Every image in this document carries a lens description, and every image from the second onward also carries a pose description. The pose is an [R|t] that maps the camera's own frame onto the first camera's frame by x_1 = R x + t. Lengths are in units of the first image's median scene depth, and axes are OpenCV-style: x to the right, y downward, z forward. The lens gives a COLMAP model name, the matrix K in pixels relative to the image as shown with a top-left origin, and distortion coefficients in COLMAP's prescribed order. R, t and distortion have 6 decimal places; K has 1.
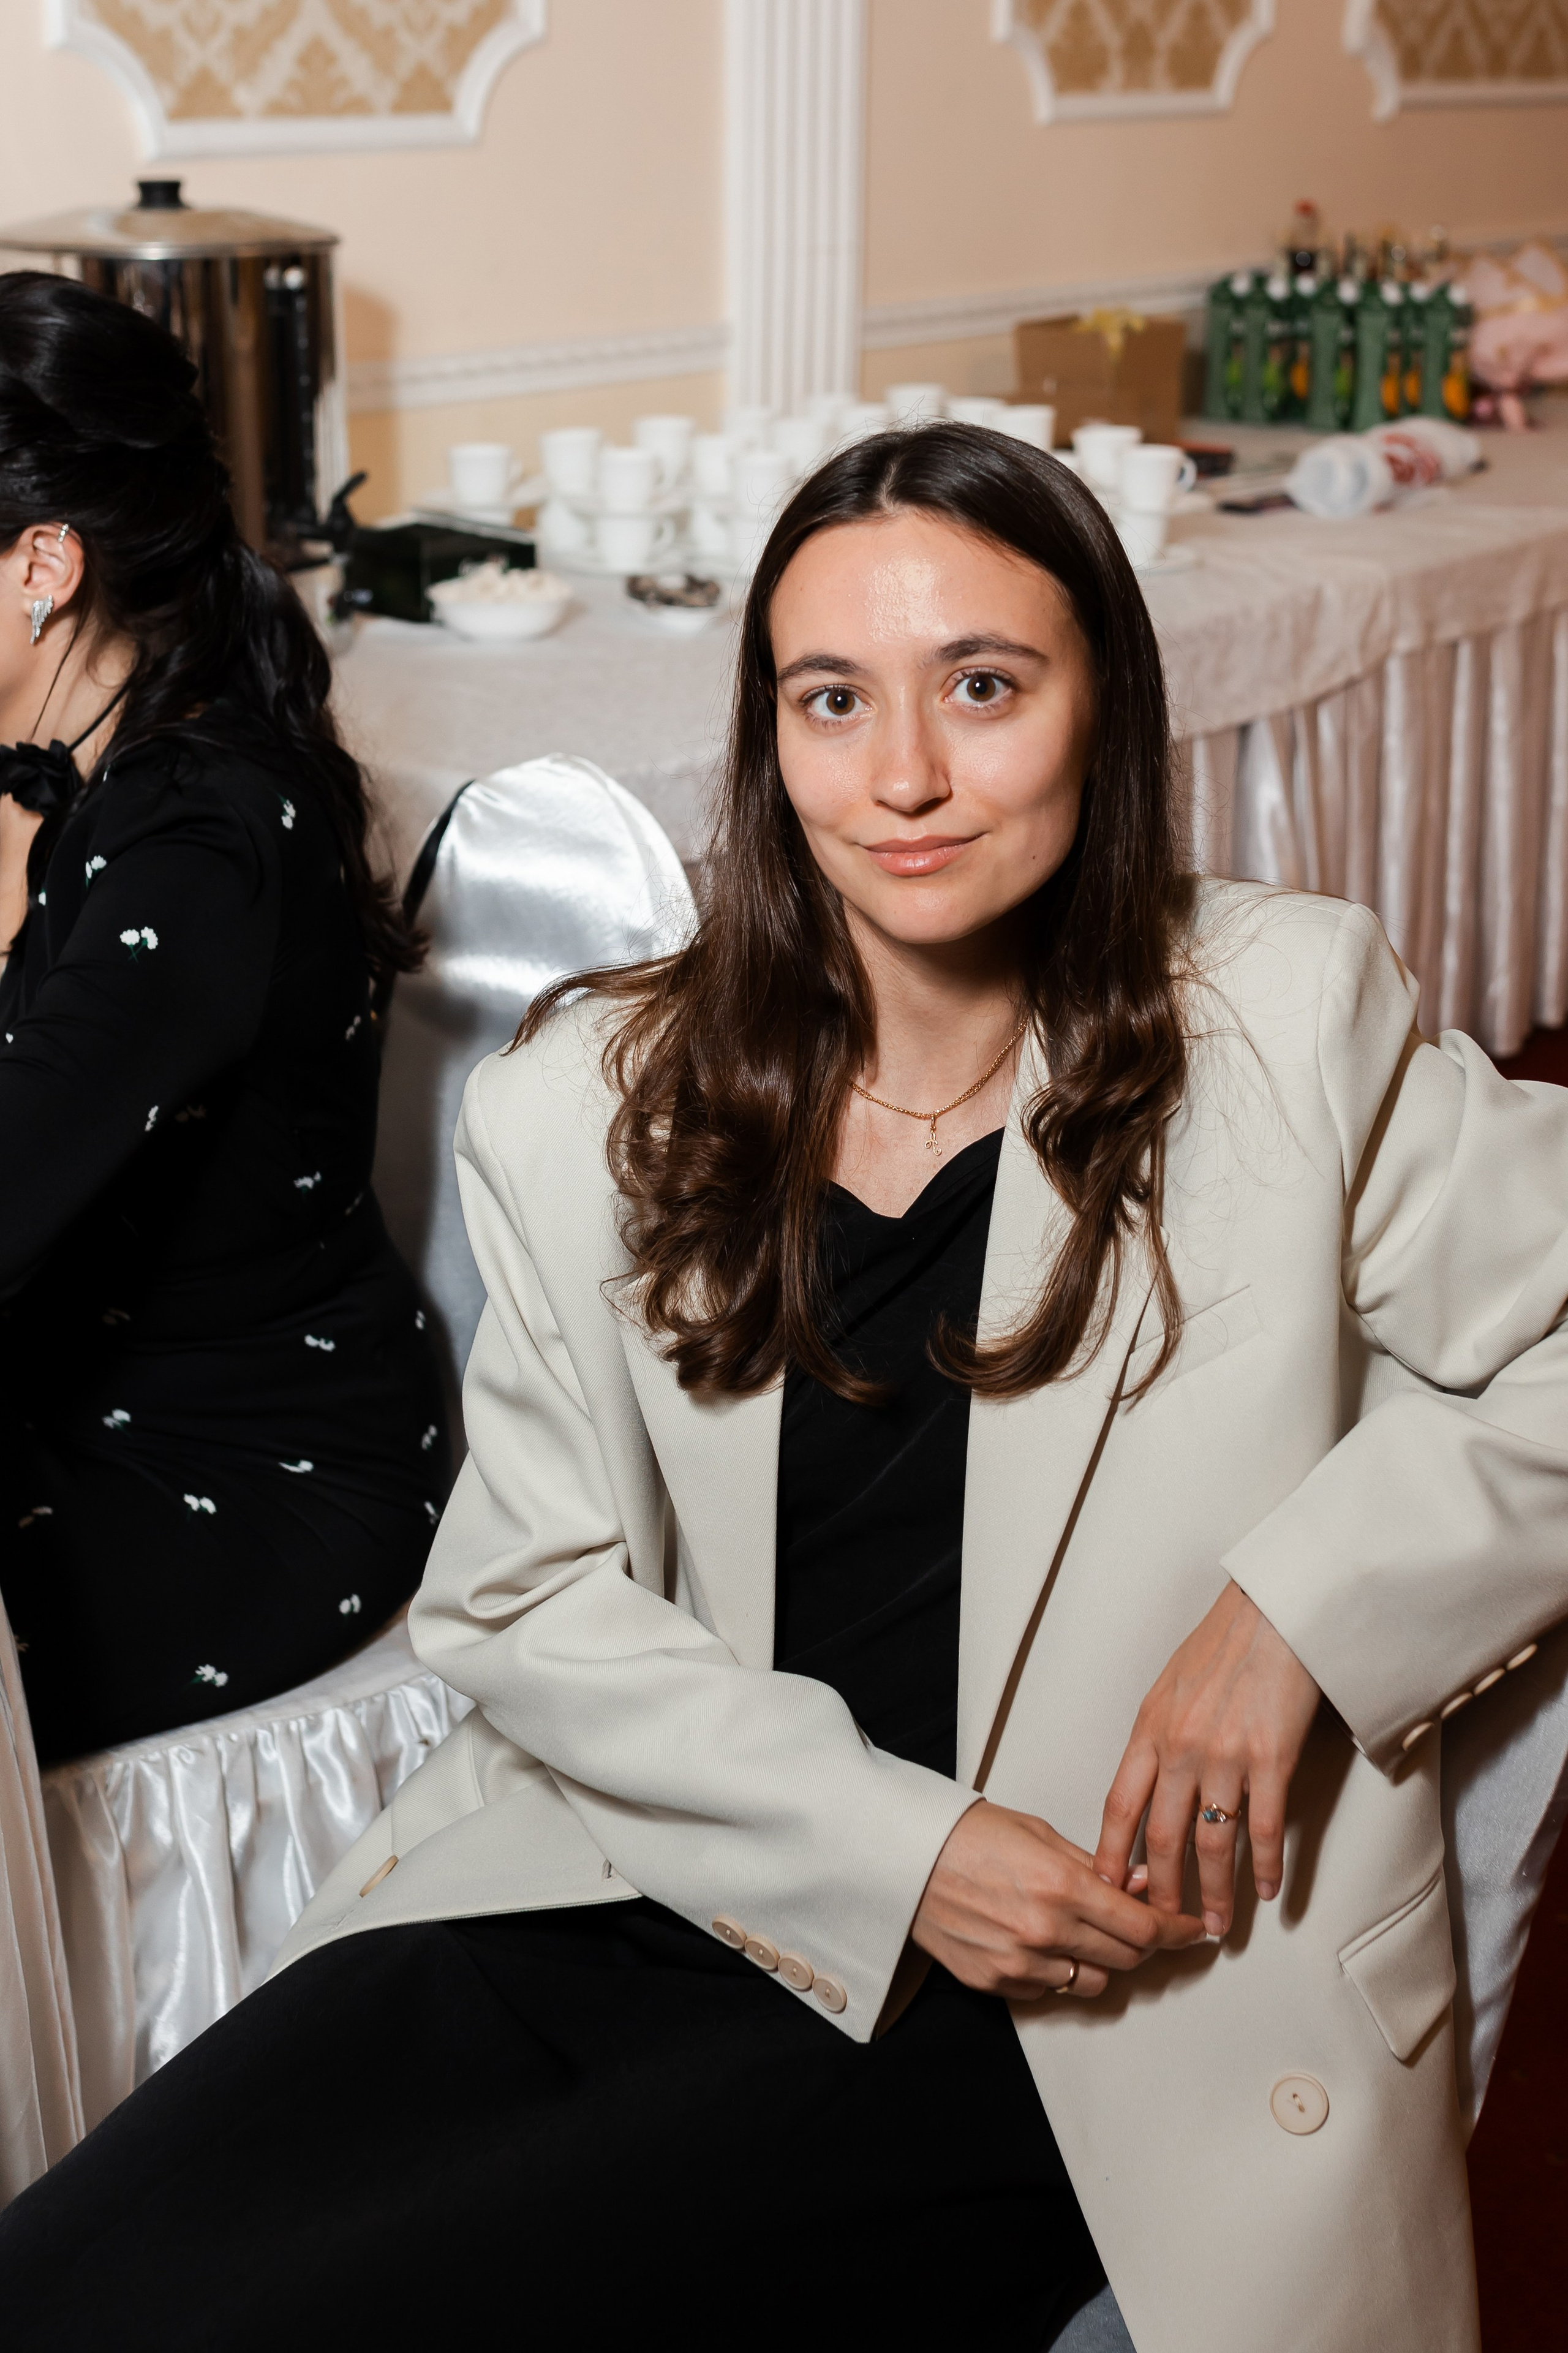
lens RADIAL K [[3451.4, 0, 938.3], [0, 3451.4, 1020.3], [0, 0, 1]] dist [0.006295, 0.034678]
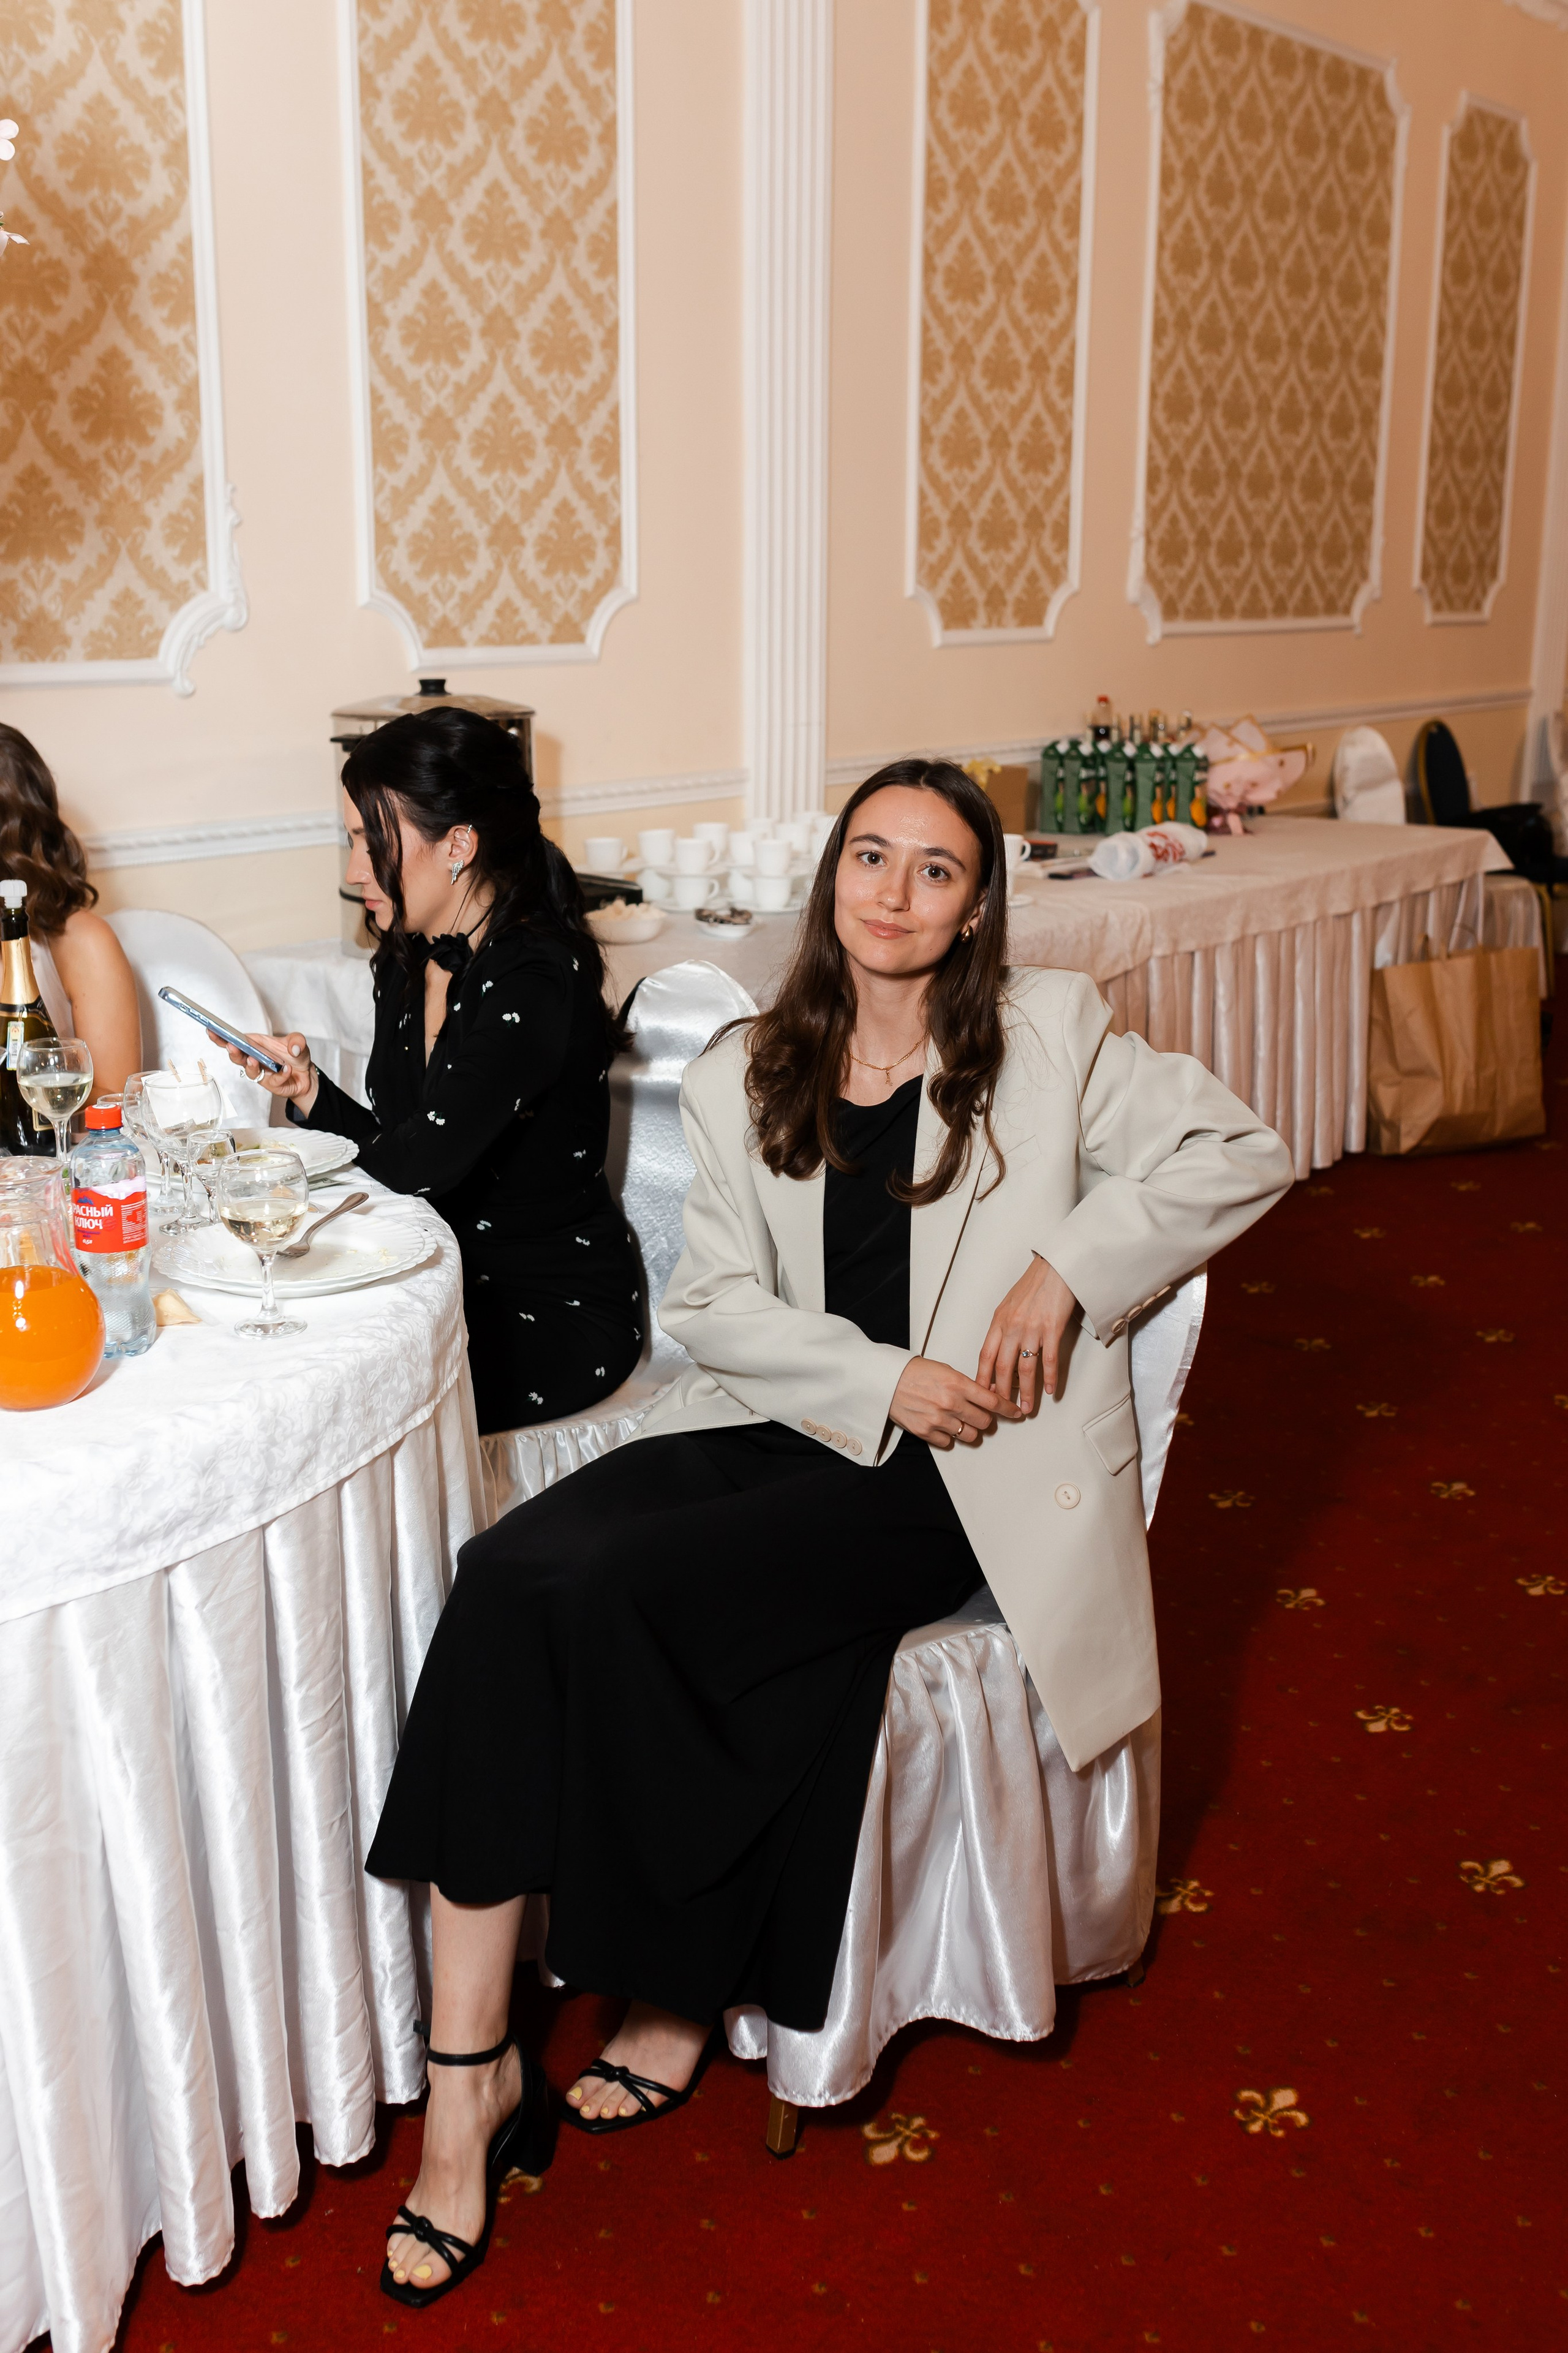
lens RADIAL K [[2802.9, 0, 860.1], [0, 2802.9, 1224.9], [0, 0, 1]] dist [0.003639, 0.010789]
pose [[0.999921, -0.012448, 0.001537, -0.012699], [0.012518, 0.998151, -0.059482, 0.102187], [-0.000794, 0.059496, 0.998228, -0.341595]]
